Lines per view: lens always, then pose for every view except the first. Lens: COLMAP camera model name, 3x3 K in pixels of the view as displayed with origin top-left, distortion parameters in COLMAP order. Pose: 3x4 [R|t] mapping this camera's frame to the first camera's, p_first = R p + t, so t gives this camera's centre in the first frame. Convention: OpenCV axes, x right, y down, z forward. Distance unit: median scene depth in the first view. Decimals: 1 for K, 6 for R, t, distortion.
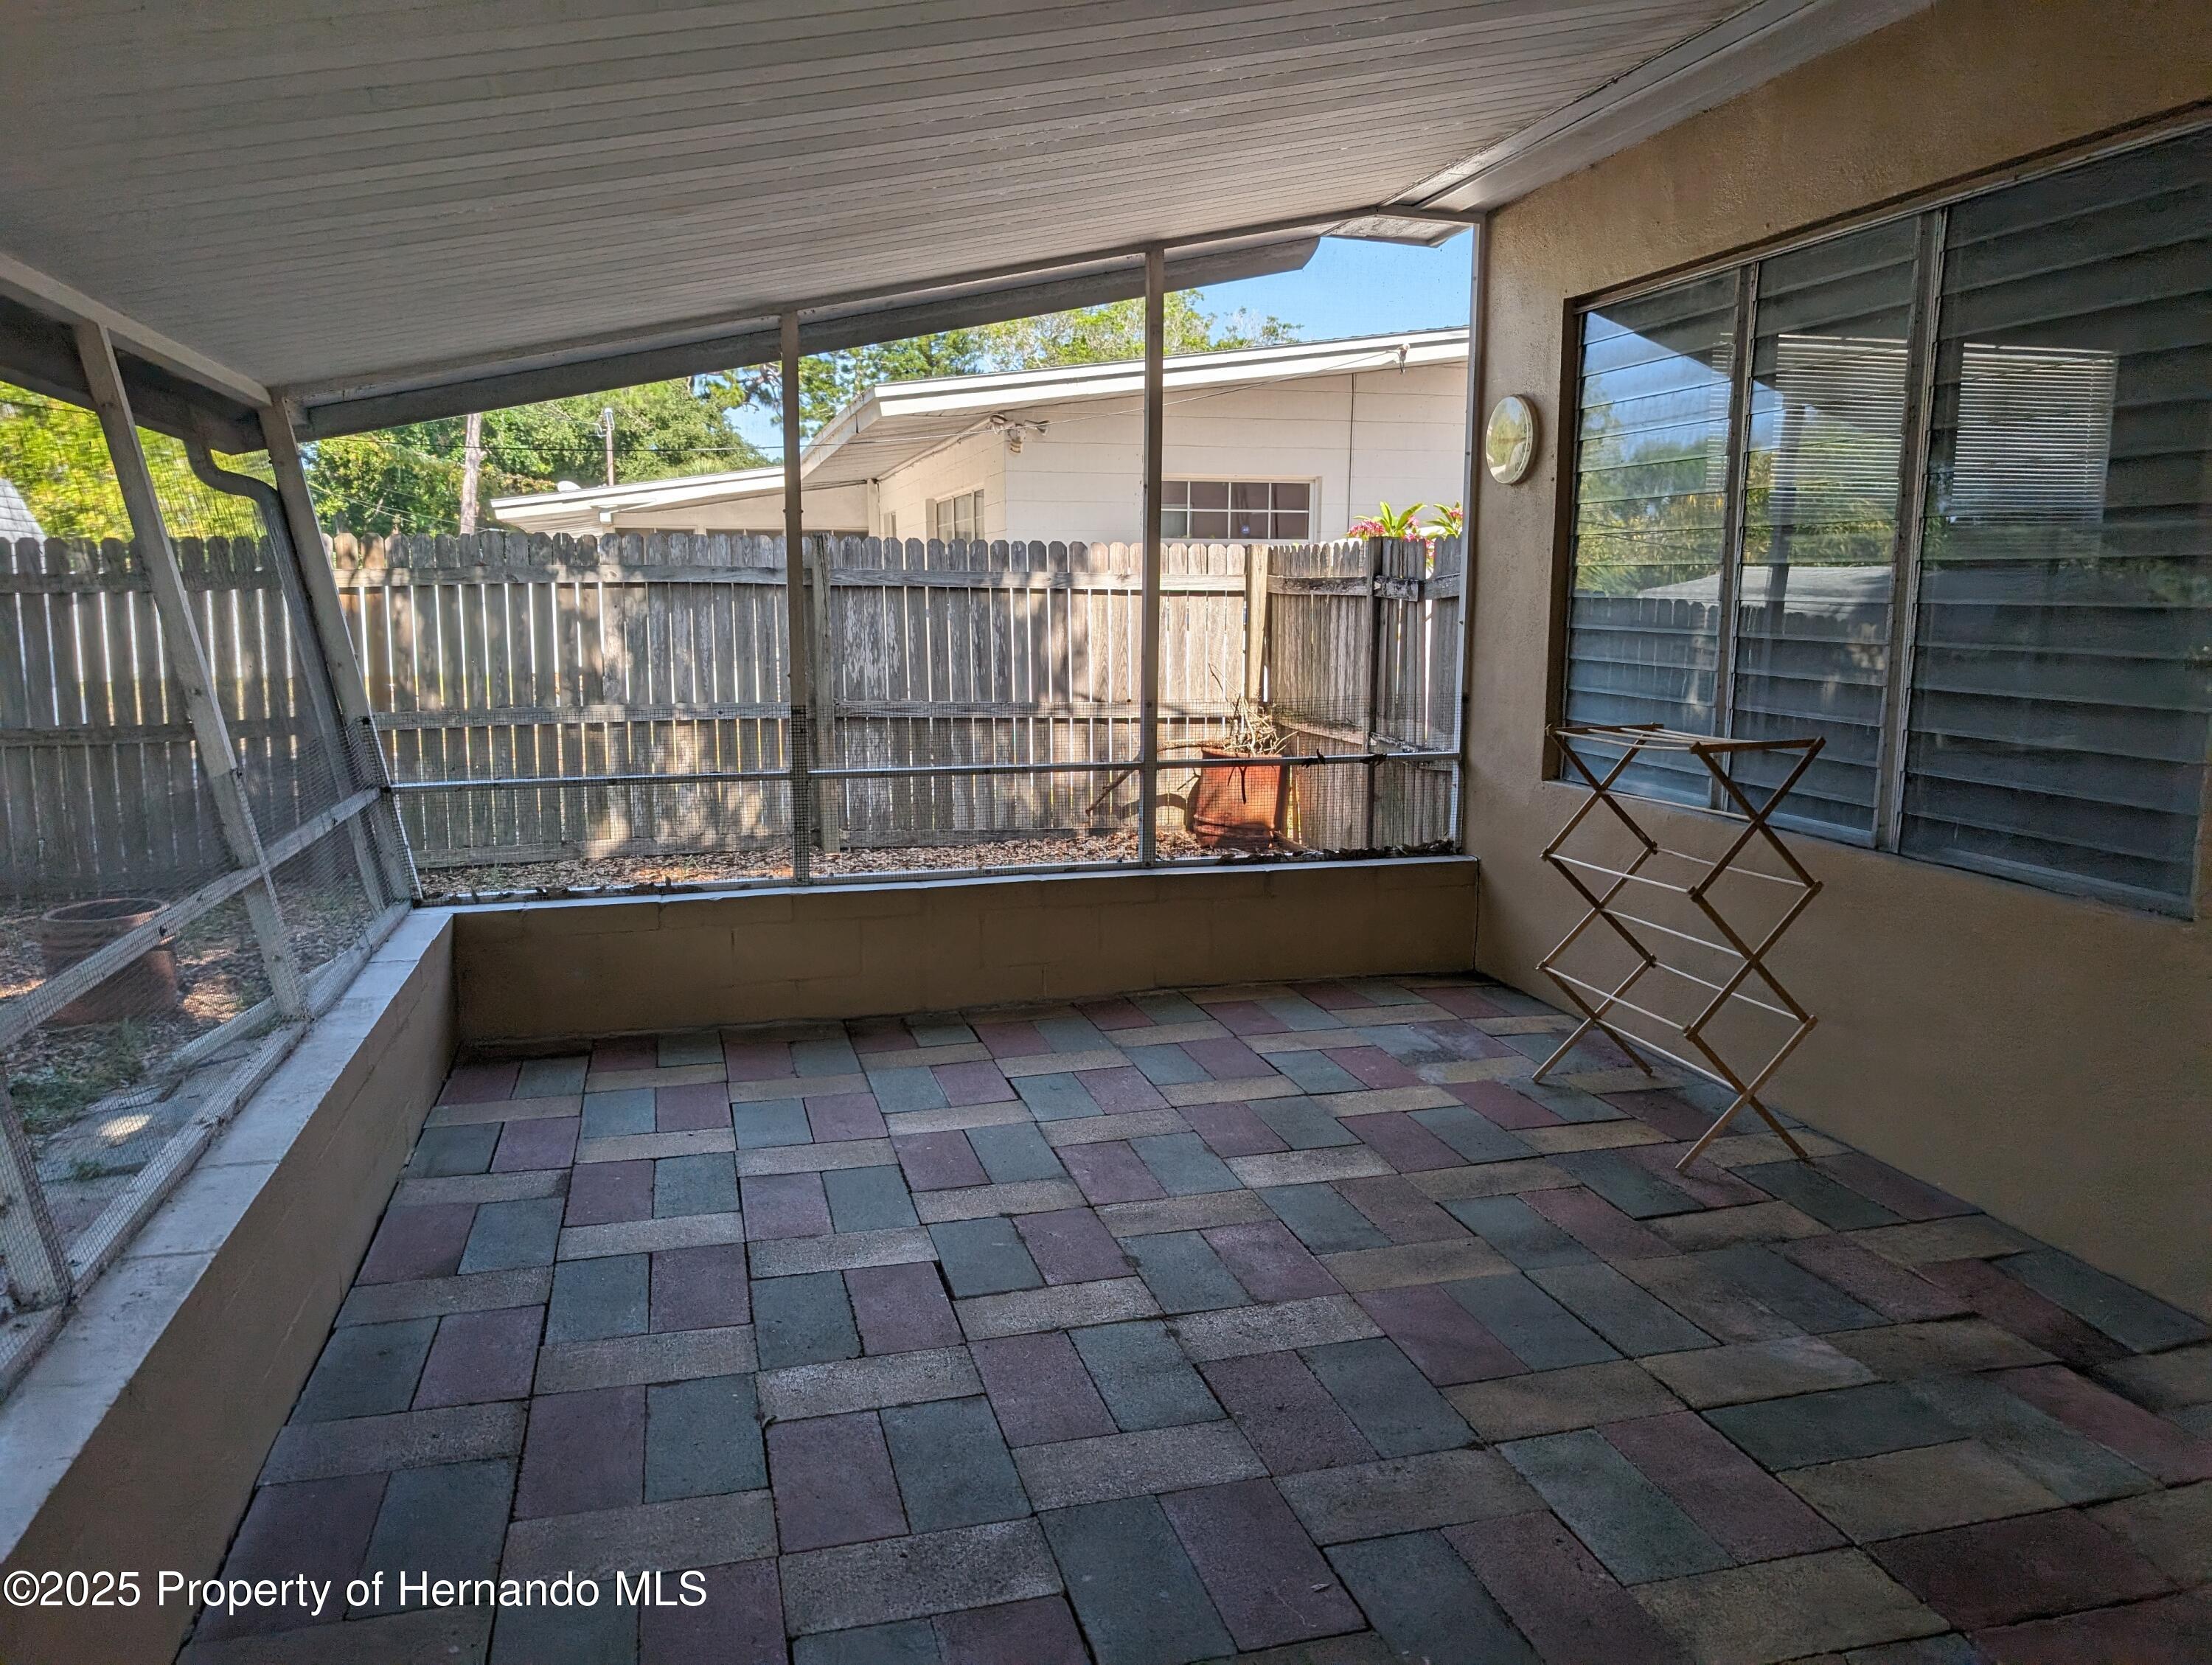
lens RADIAL K [[1589.0, 0, 1110.9], [0, 1589.0, 834.3], [0, 0, 1]] dist [-0.006910, -0.010500]
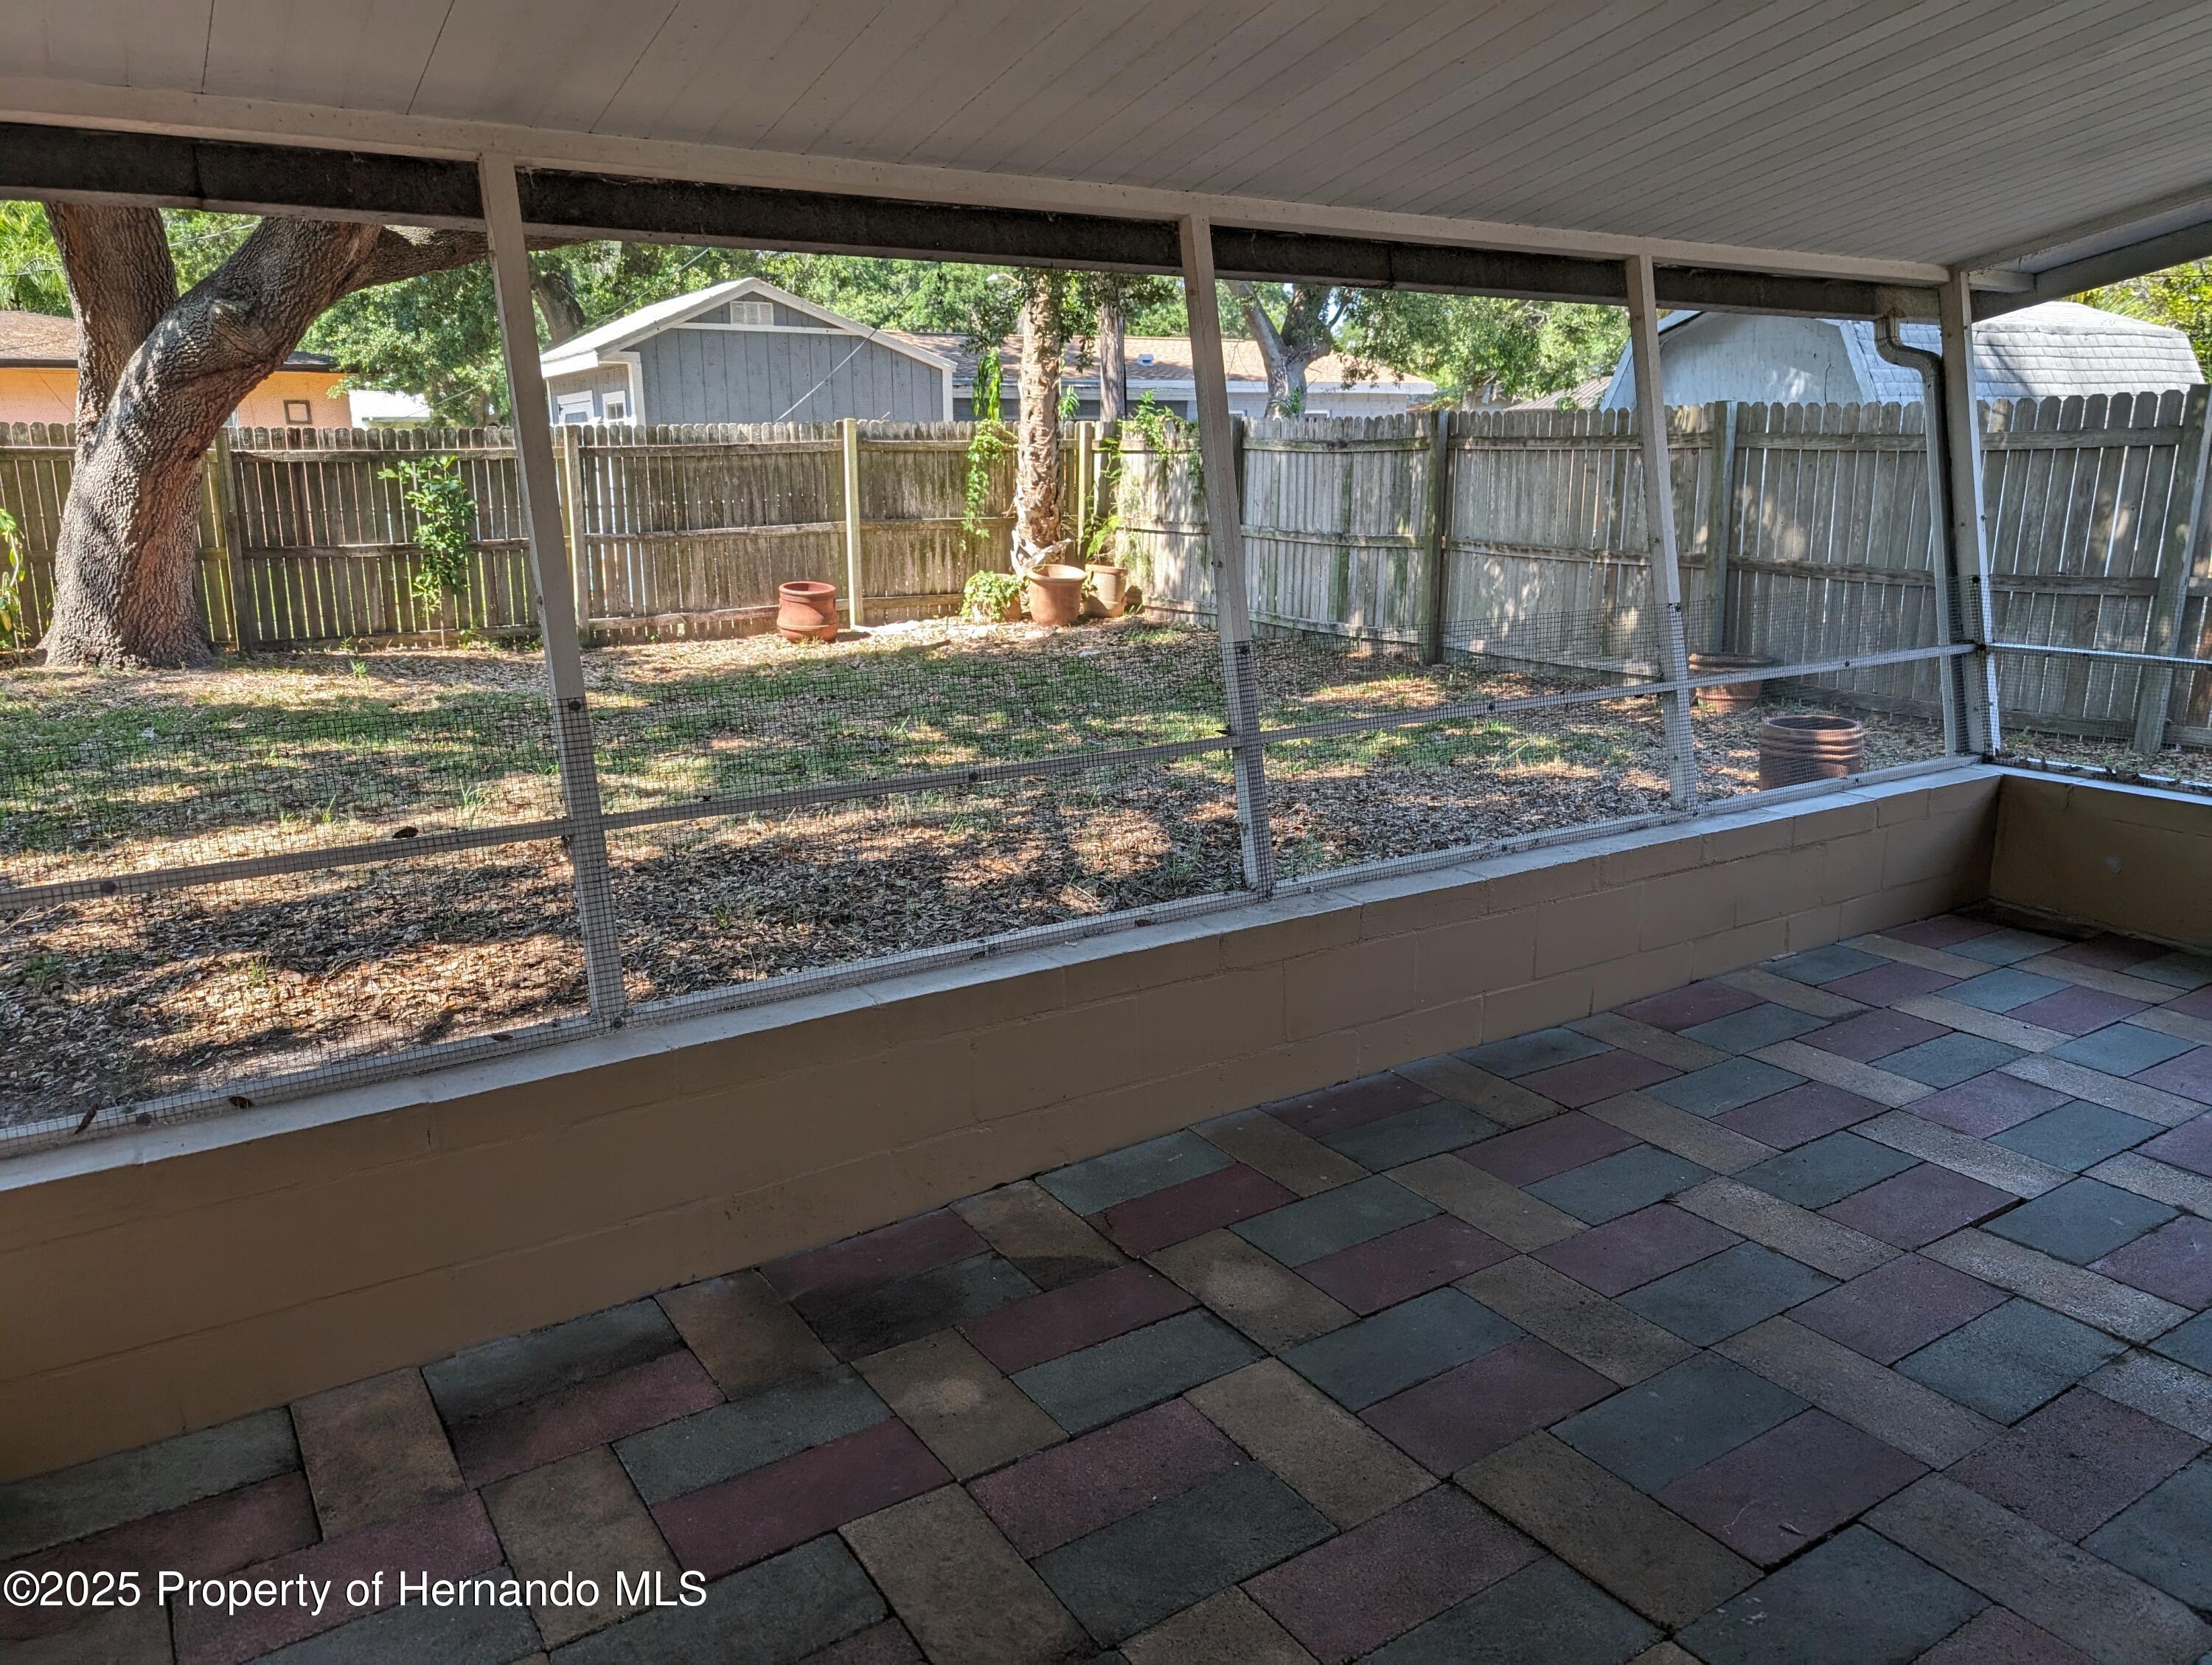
lens RADIAL K [[1589.0, 0, 1105.2], [0, 1589.0, 835.6], [0, 0, 1]] dist [-0.006910, -0.010500]
pose [[0.300543, 0.222074, -0.927554, 0.393061], [-0.129389, 0.973018, 0.191035, -0.034074], [0.944951, 0.062601, 0.321168, 0.126992]]
